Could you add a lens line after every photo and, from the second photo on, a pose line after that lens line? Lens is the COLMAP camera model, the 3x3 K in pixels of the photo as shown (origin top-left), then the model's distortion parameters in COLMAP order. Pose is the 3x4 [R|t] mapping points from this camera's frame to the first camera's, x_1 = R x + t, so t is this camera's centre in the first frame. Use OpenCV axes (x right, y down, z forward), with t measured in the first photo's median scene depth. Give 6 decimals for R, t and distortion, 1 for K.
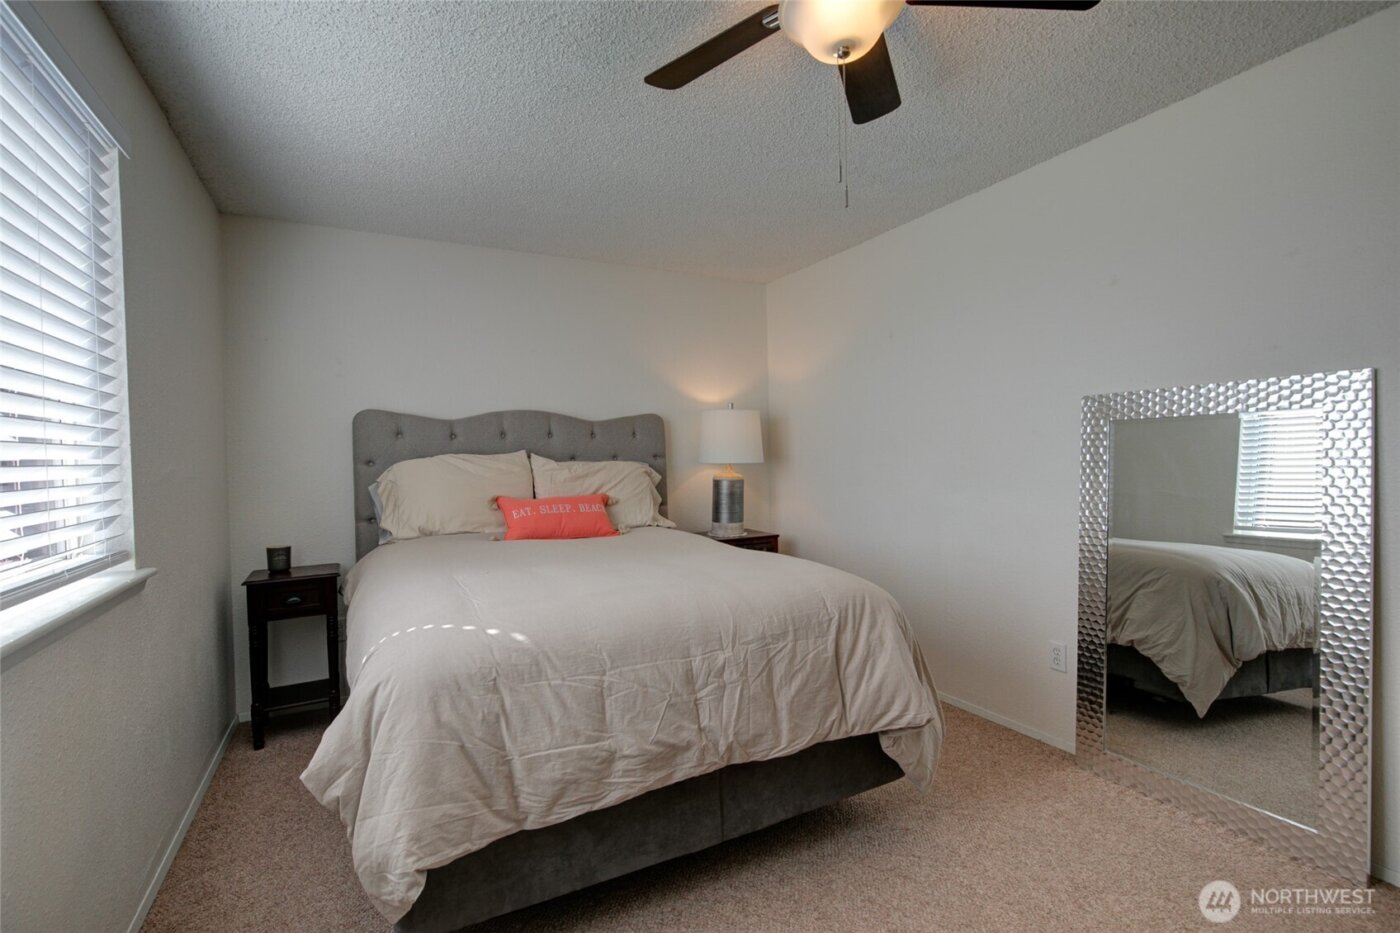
lens RADIAL K [[643.0, 0, 700.0], [0, 643.0, 466.5], [0, 0, 1]] dist [0.001667, 0.000671]
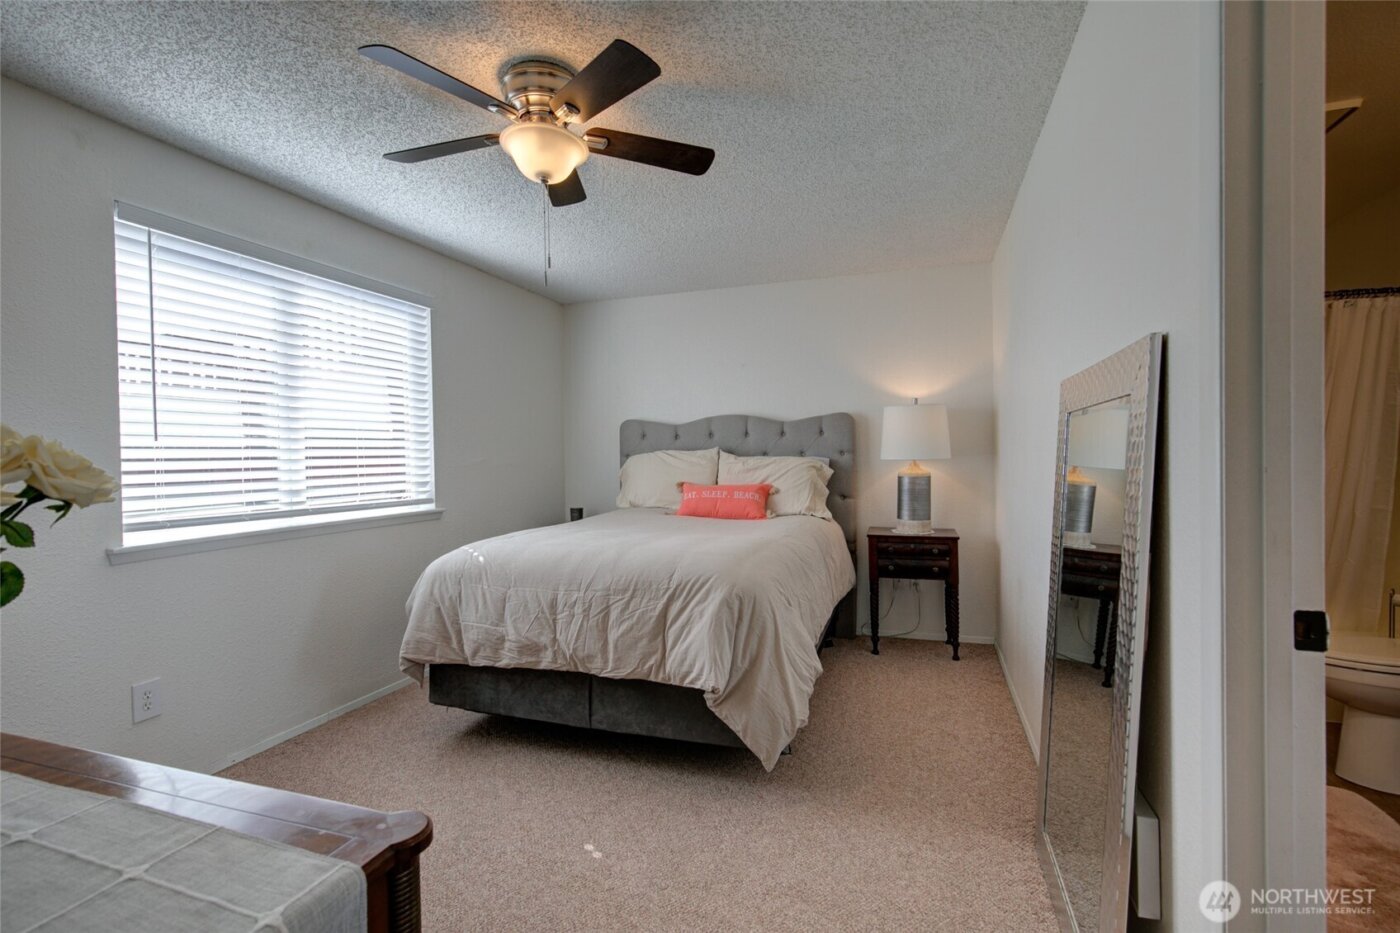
lens RADIAL K [[641.9, 0, 700.0], [0, 641.9, 466.5], [0, 0, 1]] dist [0.001435, 0.000173]
pose [[0.683585, 0.021297, -0.729560, 1.191510], [-0.010482, 0.999758, 0.019363, -0.021988], [0.729795, -0.005589, 0.683643, 0.208799]]
